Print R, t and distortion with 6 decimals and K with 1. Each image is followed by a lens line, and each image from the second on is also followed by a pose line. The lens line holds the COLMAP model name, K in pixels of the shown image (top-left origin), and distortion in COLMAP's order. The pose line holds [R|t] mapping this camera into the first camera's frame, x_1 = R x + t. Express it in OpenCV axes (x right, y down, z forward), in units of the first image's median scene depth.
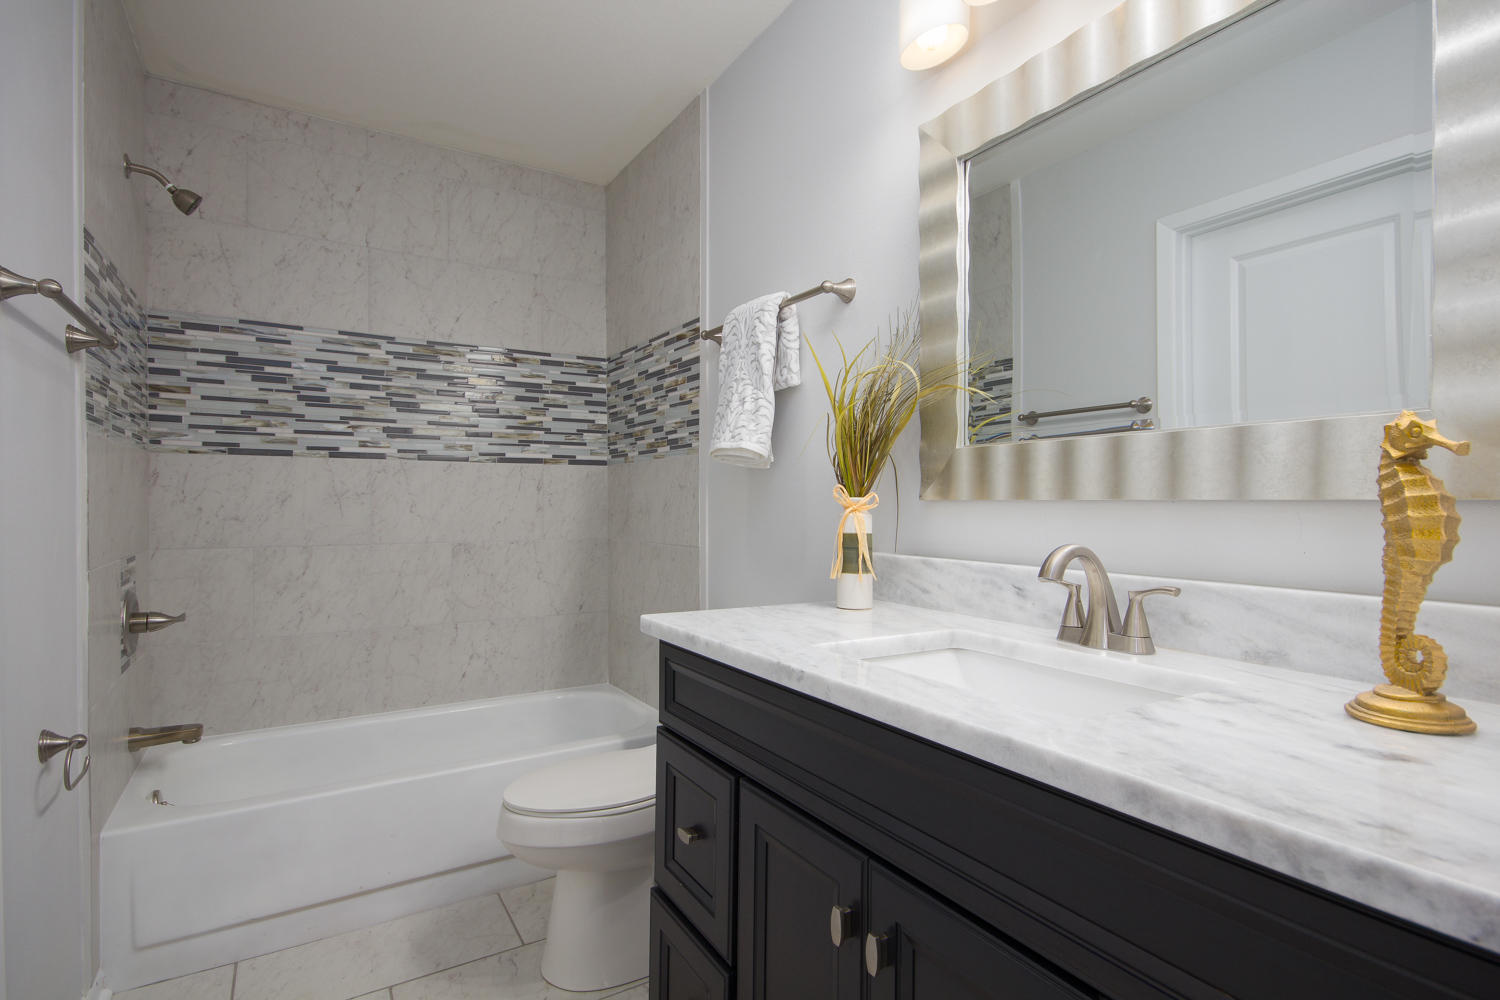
lens RADIAL K [[731.5, 0, 749.9], [0, 731.5, 508.2], [0, 0, 1]] dist [0.003574, 0.000608]
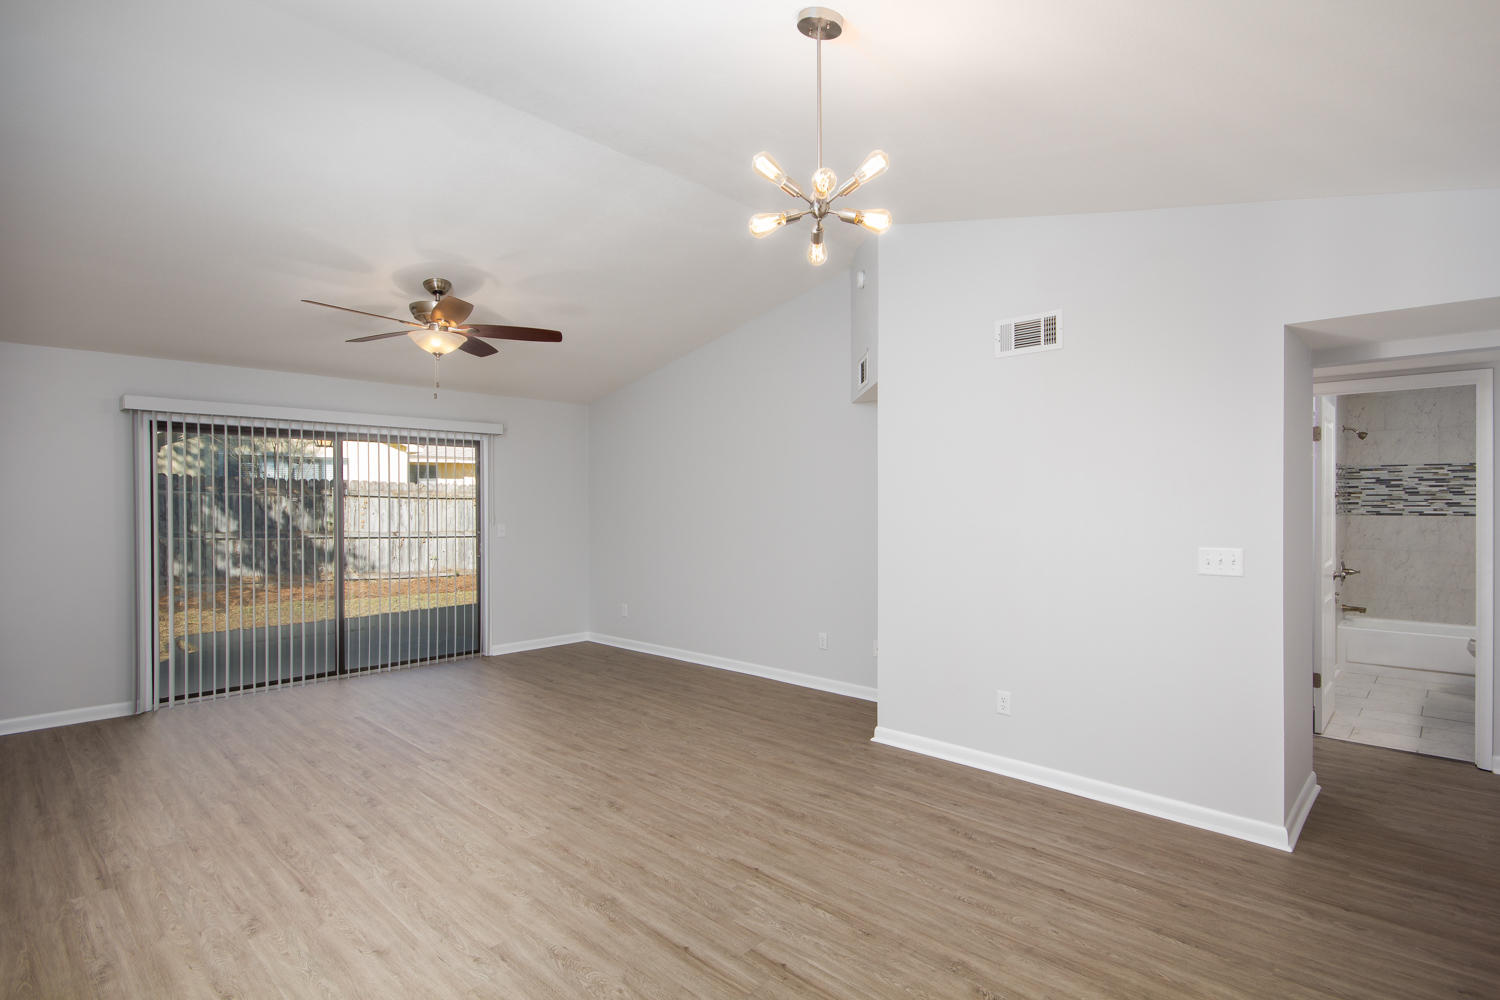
lens RADIAL K [[726.5, 0, 773.1], [0, 726.5, 506.9], [0, 0, 1]] dist [0.015656, -0.010011]
pose [[0.276579, 0.008388, -0.960954, 1.078176], [-0.002602, 0.999965, 0.007980, -0.101769], [0.960988, 0.000293, 0.276591, -1.606741]]
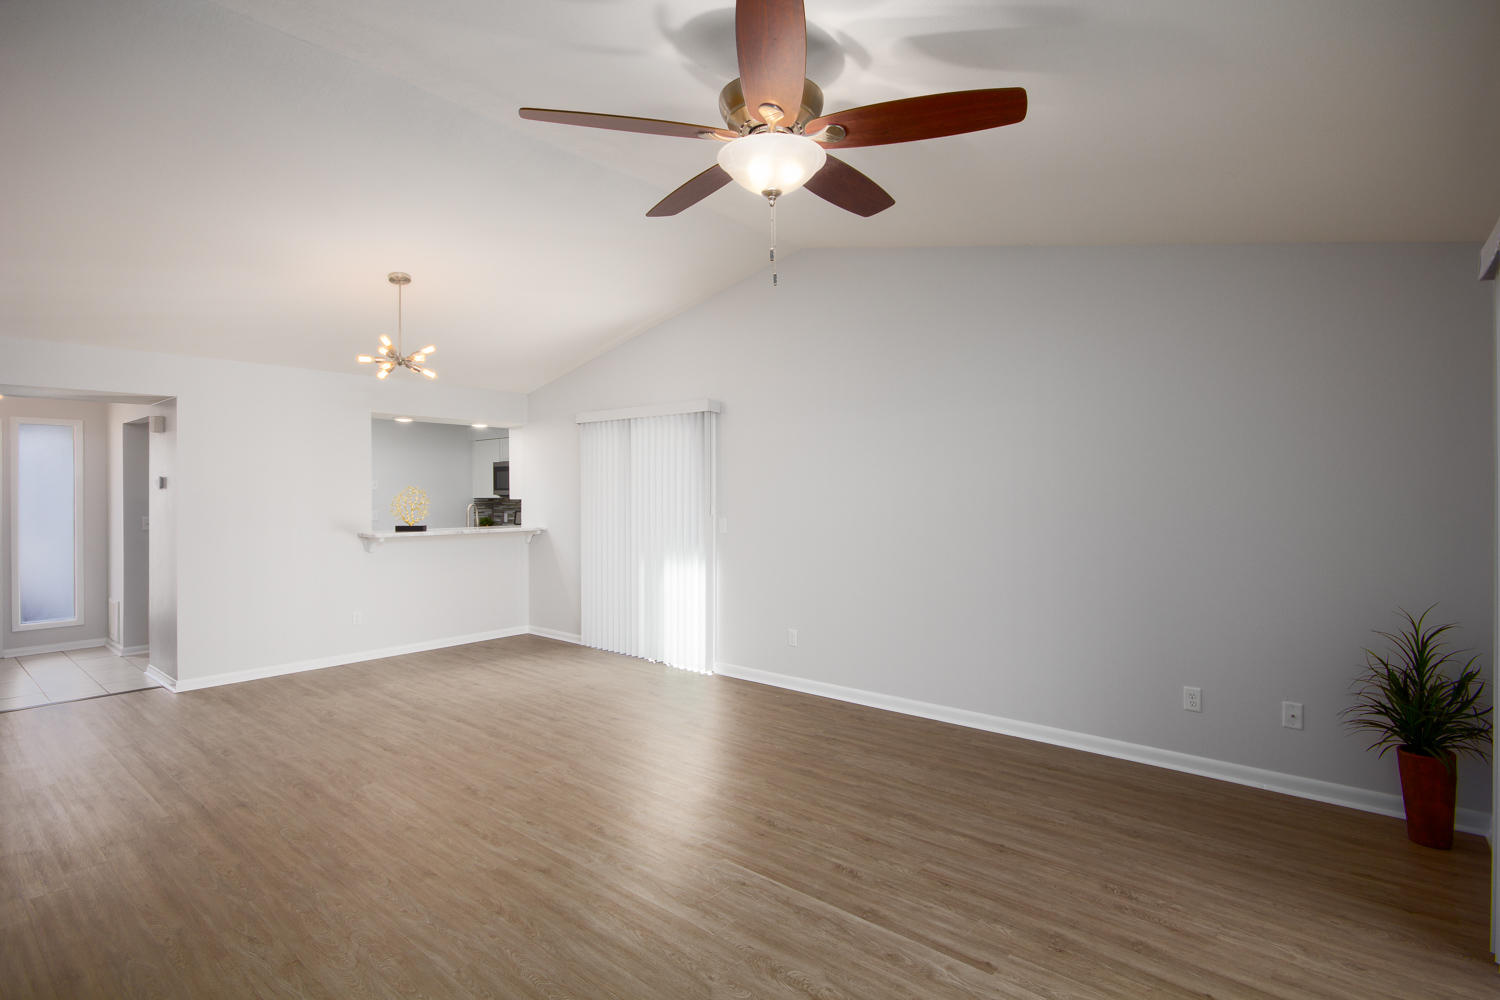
lens RADIAL K [[733.2, 0, 761.5], [0, 733.2, 494.1], [0, 0, 1]] dist [0.004242, 0.000487]
pose [[-0.314064, 0.003612, 0.949395, -1.385380], [0.010166, 0.999948, -0.000441, -0.090315], [-0.949347, 0.009513, -0.314084, -1.604339]]
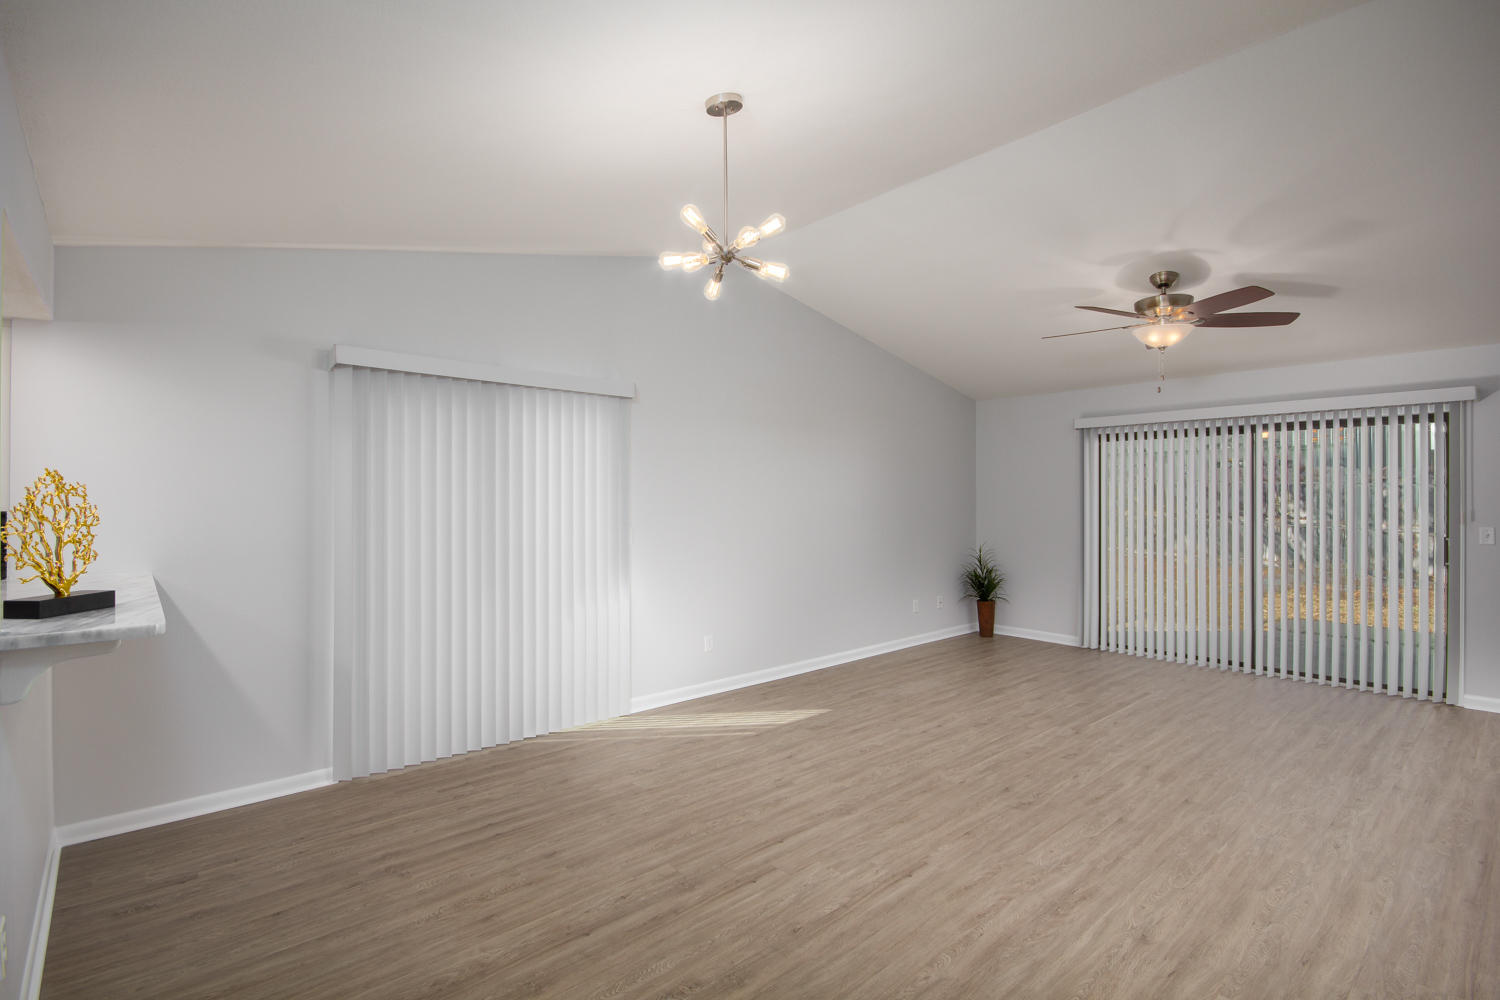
lens RADIAL K [[711.9, 0, 745.0], [0, 711.9, 499.5], [0, 0, 1]] dist [-0.000569, -0.000634]
pose [[-0.985281, 0.004953, -0.170873, 0.513450], [0.003310, 0.999945, 0.009903, -0.107073], [0.170912, 0.009192, -0.985243, -0.505097]]
